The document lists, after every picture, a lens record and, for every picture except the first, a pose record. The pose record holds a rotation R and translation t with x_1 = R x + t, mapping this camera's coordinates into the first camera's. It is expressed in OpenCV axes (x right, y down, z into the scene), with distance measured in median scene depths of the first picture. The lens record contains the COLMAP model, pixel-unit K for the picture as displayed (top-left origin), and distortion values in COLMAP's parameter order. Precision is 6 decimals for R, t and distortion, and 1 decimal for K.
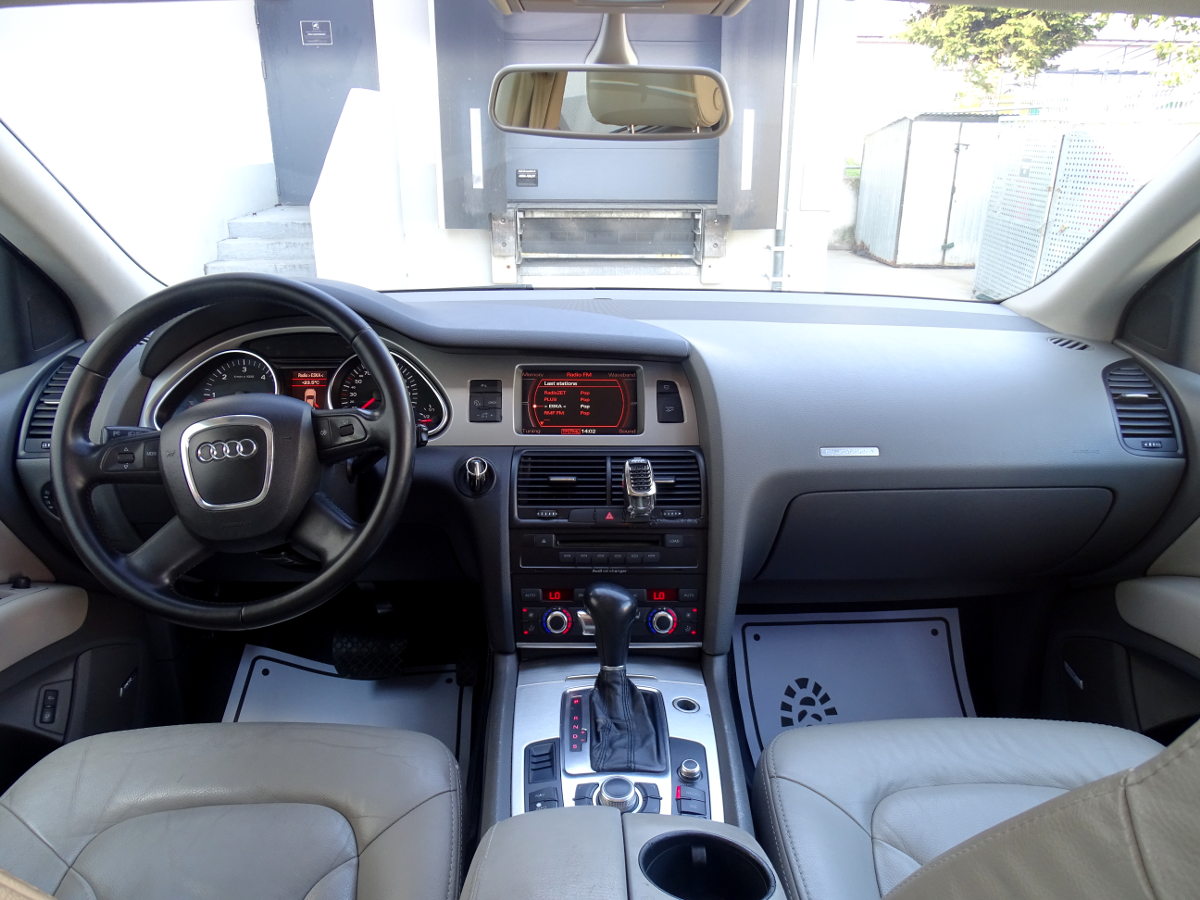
lens RADIAL K [[845.9, 0, 591.8], [0, 845.9, 441.3], [0, 0, 1]] dist [-0.008441, -0.011565]
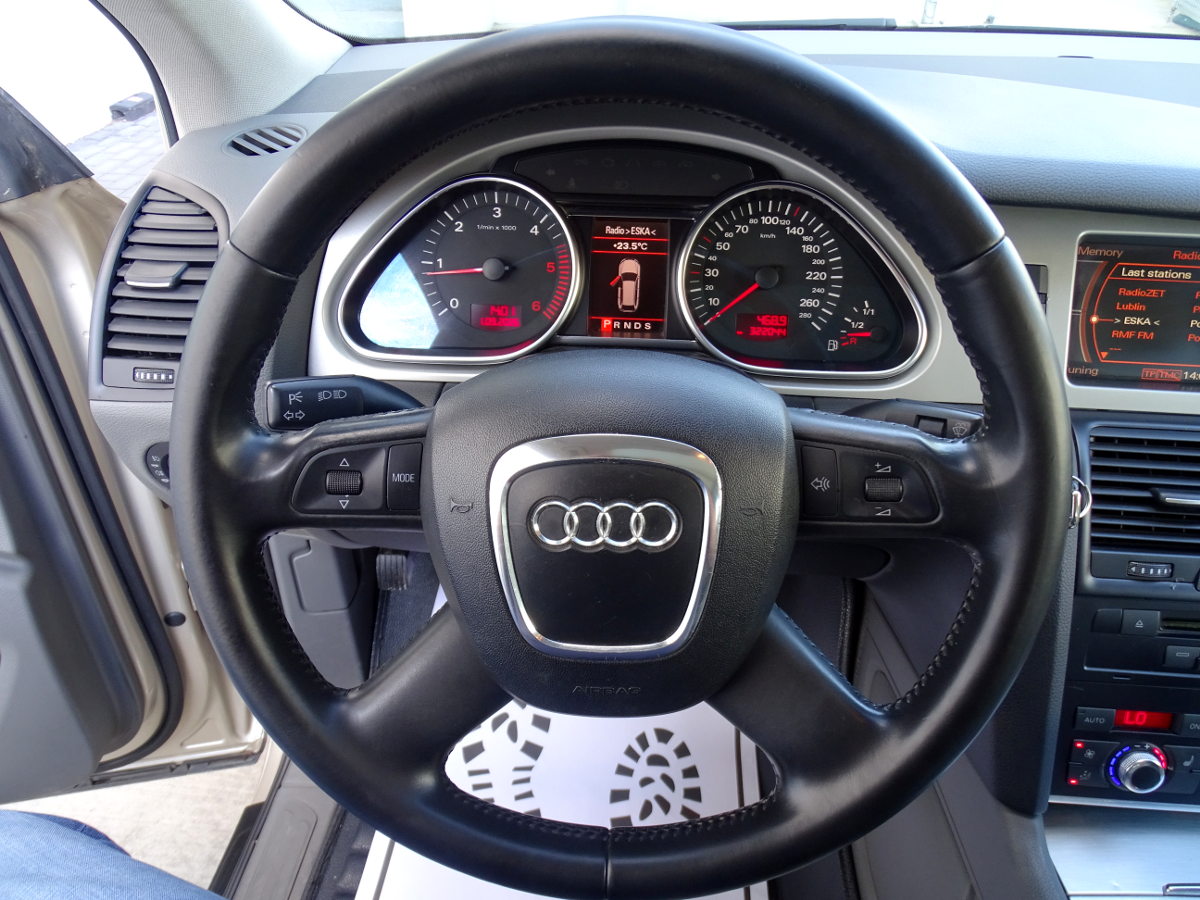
lens RADIAL K [[845.9, 0, 558.0], [0, 845.9, 448.4], [0, 0, 1]] dist [-0.008441, -0.011565]
pose [[0.995972, 0.057791, -0.068557, -0.356518], [-0.033606, 0.949442, 0.312139, -0.117956], [0.083130, -0.308577, 0.947560, 0.517583]]
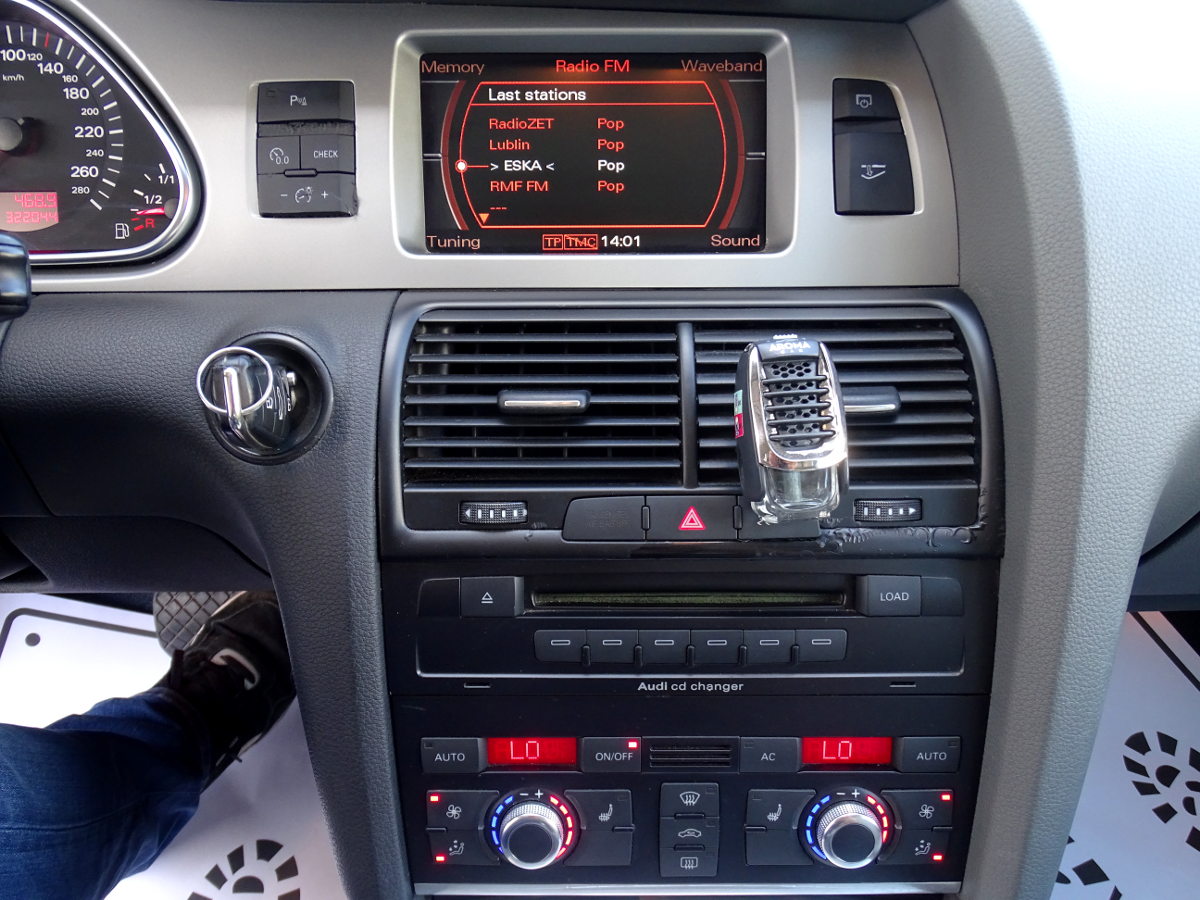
lens RADIAL K [[888.4, 0, 594.1], [0, 888.4, 446.8], [0, 0, 1]] dist [0.013258, -0.007919]
pose [[0.999959, -0.003916, -0.008167, -0.012766], [0.005714, 0.972390, 0.233293, -0.016046], [0.007028, -0.233330, 0.972372, 0.661421]]
